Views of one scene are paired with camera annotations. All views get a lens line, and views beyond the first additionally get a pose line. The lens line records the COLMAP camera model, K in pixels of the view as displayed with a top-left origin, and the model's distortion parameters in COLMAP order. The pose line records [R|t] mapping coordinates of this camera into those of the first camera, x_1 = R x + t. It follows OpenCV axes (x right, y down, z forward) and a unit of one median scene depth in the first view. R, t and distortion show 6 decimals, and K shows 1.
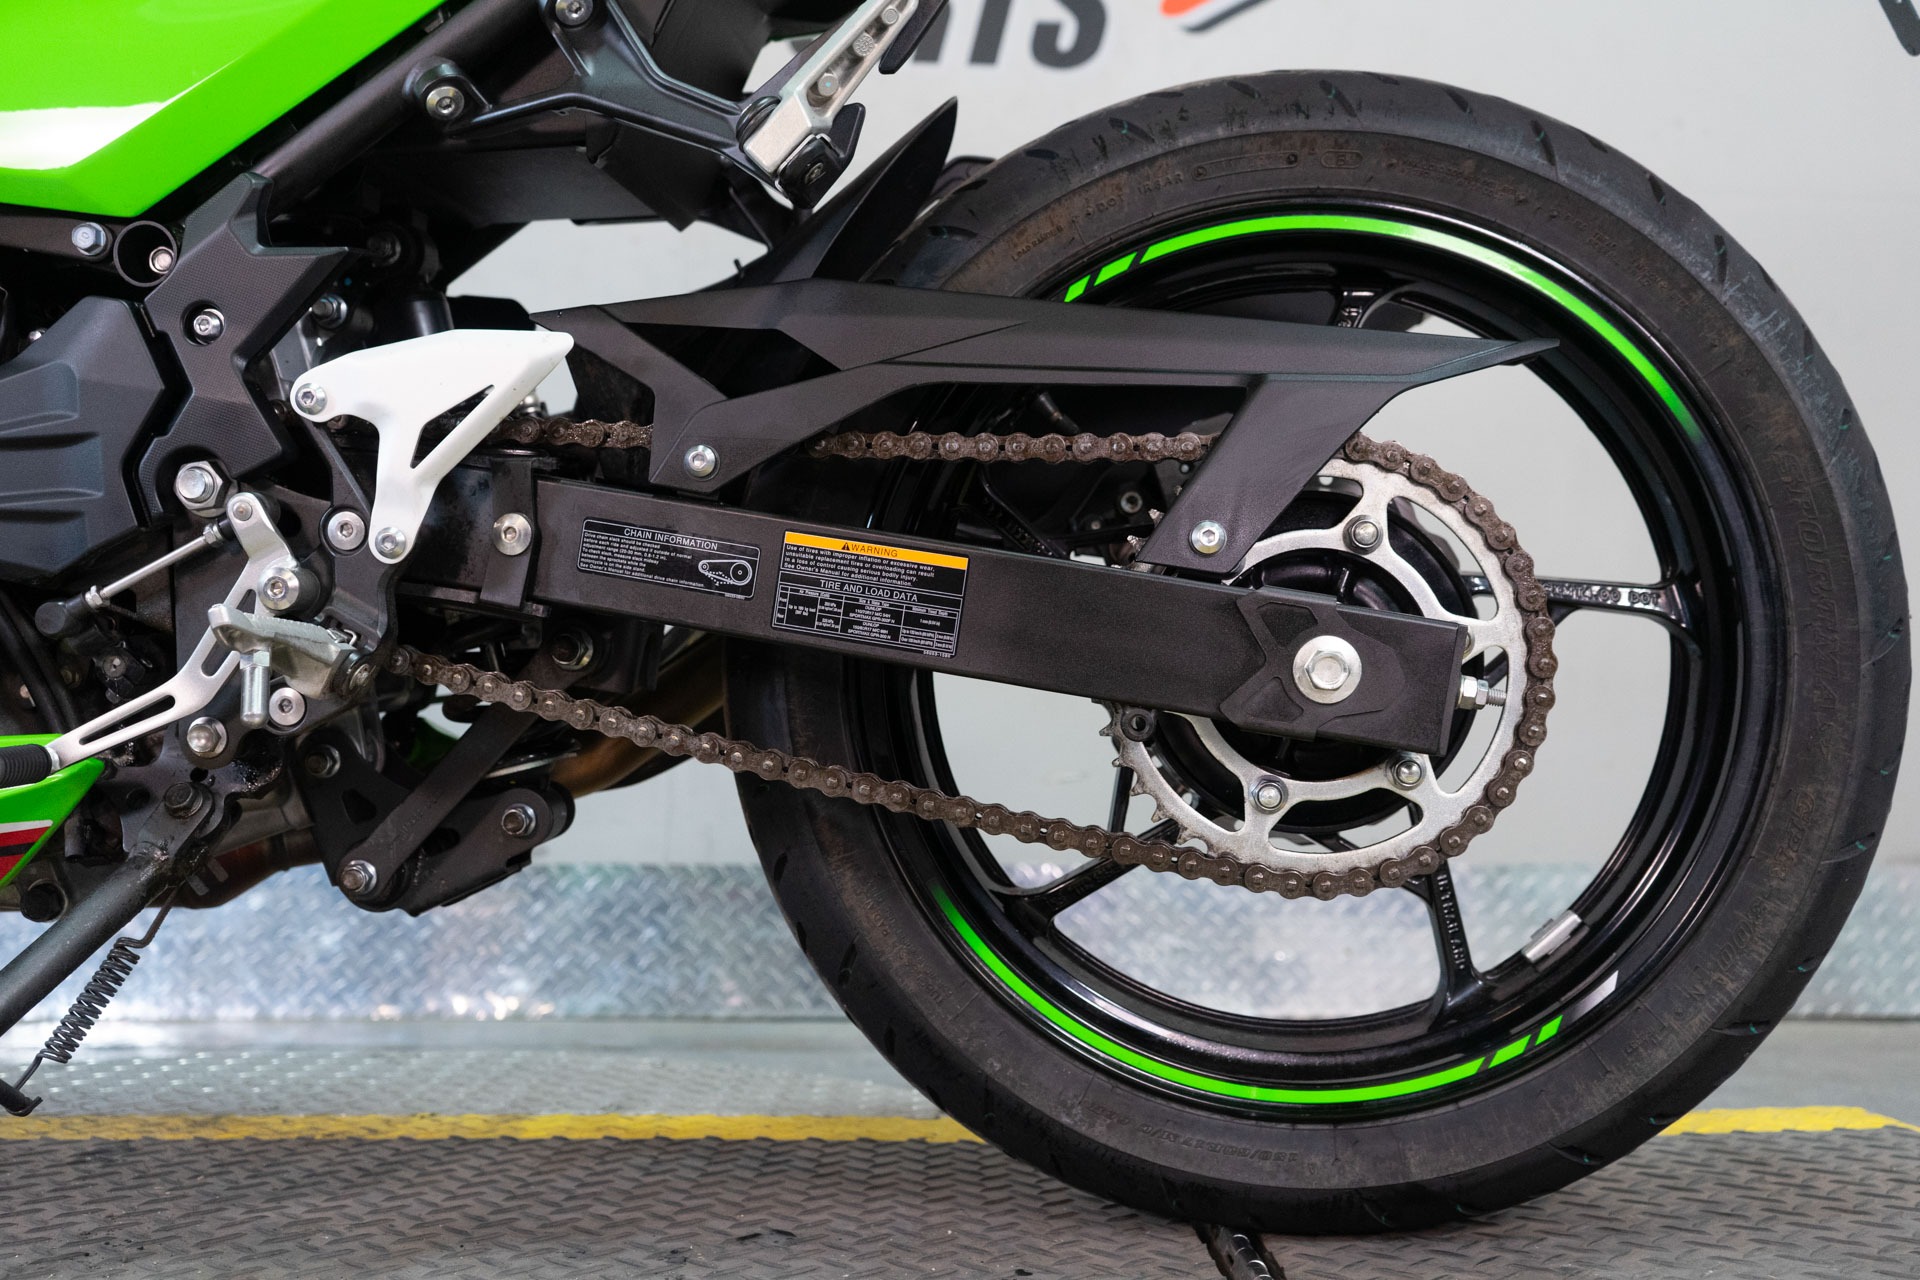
lens RADIAL K [[1825.2, 0, 946.7], [0, 1825.2, 587.9], [0, 0, 1]] dist [0.022593, 0.000000]
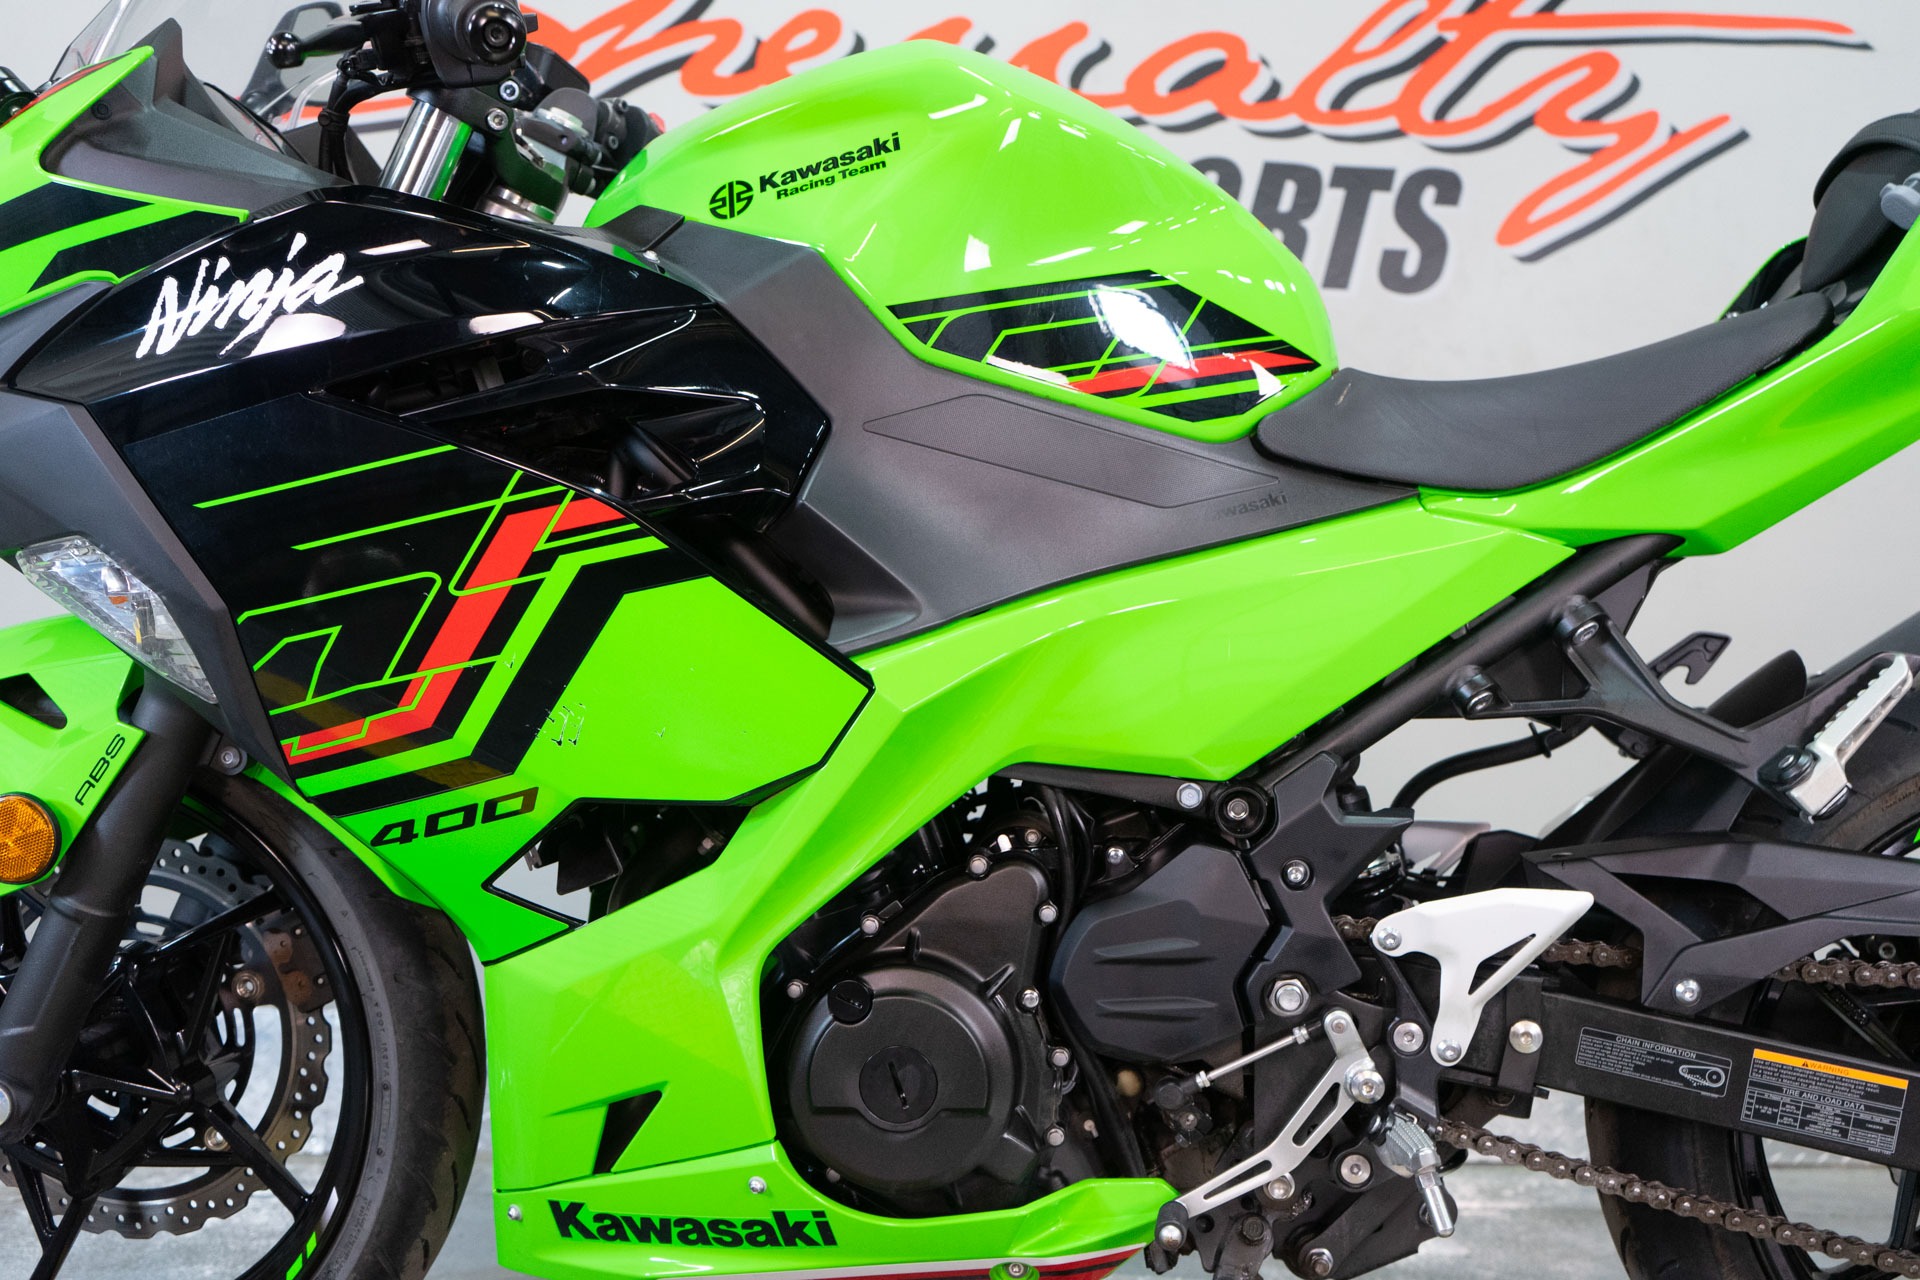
lens RADIAL K [[1825.2, 0, 1008.4], [0, 1825.2, 605.1], [0, 0, 1]] dist [0.022593, 0.000000]
pose [[0.999540, 0.016629, 0.025353, -0.641340], [-0.016980, 0.999762, 0.013663, -0.346948], [-0.025120, -0.014087, 0.999585, -0.287253]]
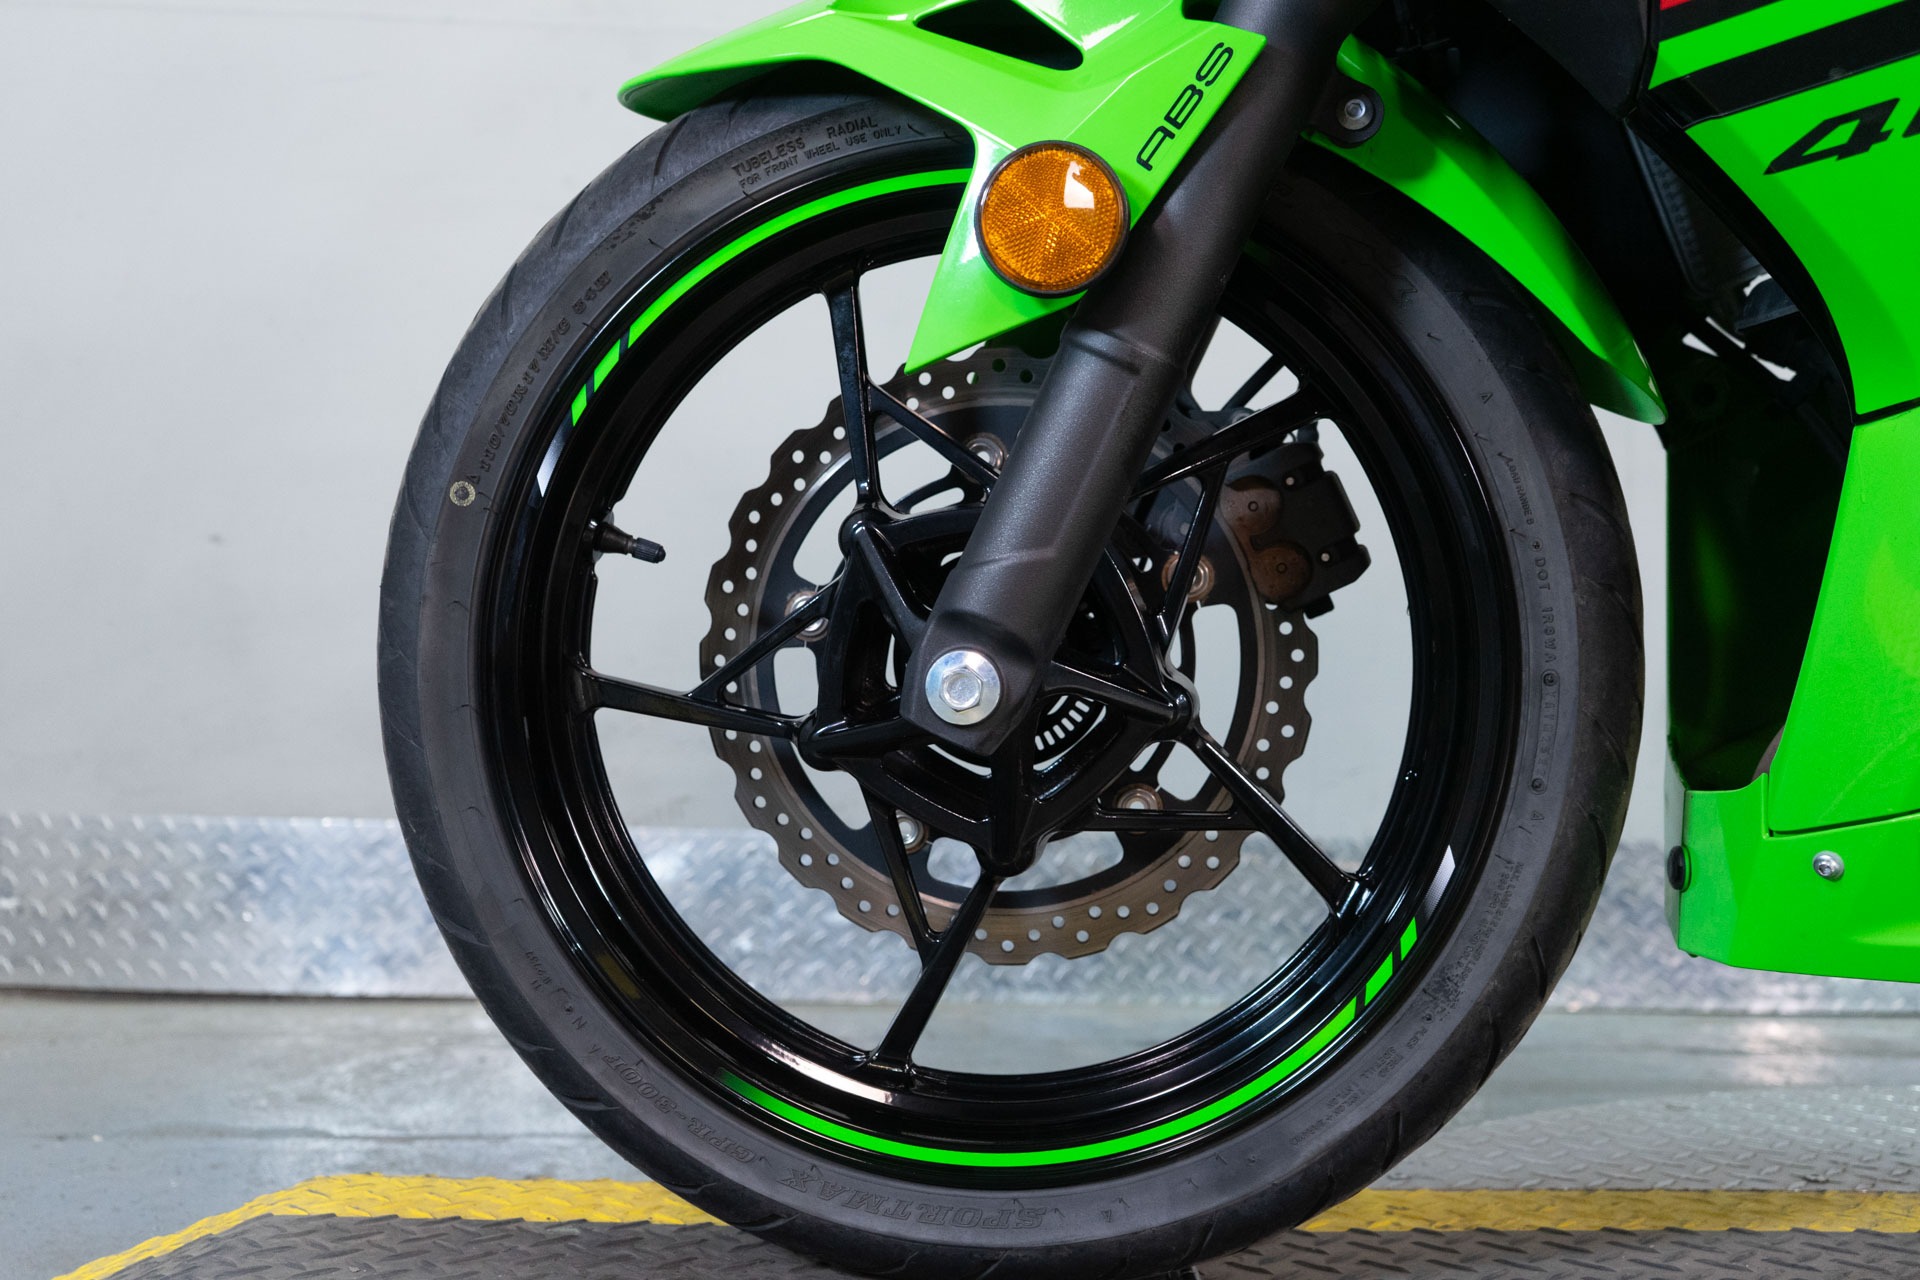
lens RADIAL K [[1825.2, 0, 1003.2], [0, 1825.2, 606.9], [0, 0, 1]] dist [0.022593, 0.000000]
pose [[0.999770, 0.013625, 0.016533, -1.372610], [-0.014000, 0.999642, 0.022791, 0.010294], [-0.016217, -0.023017, 0.999604, 0.281352]]
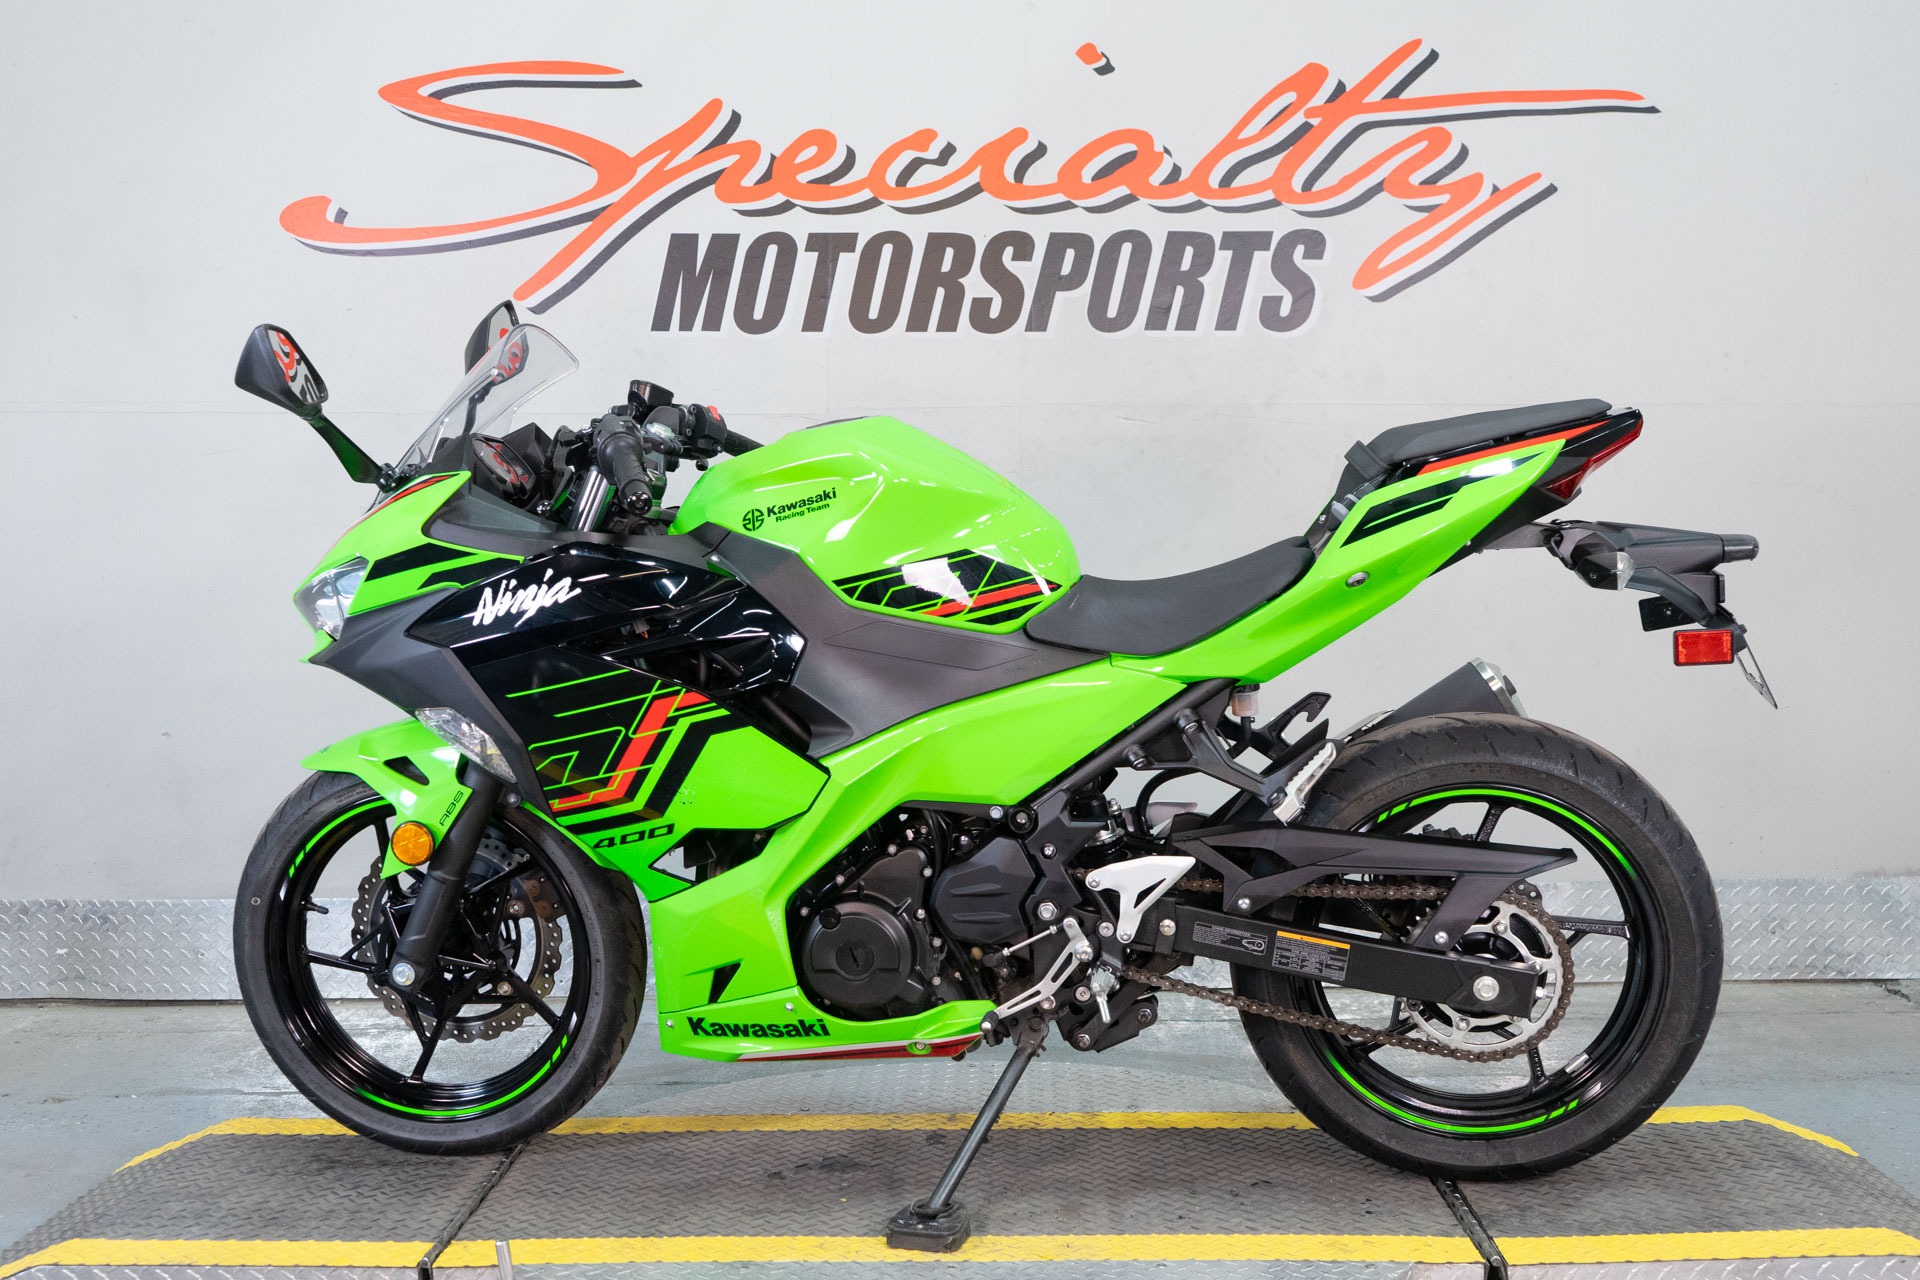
lens RADIAL K [[1958.2, 0, 965.2], [0, 1958.2, 620.0], [0, 0, 1]] dist [0.037040, 0.000000]
pose [[0.999149, -0.017650, -0.037273, -0.412396], [0.022014, 0.992512, 0.120149, -0.800787], [0.034873, -0.120868, 0.992056, -1.713875]]
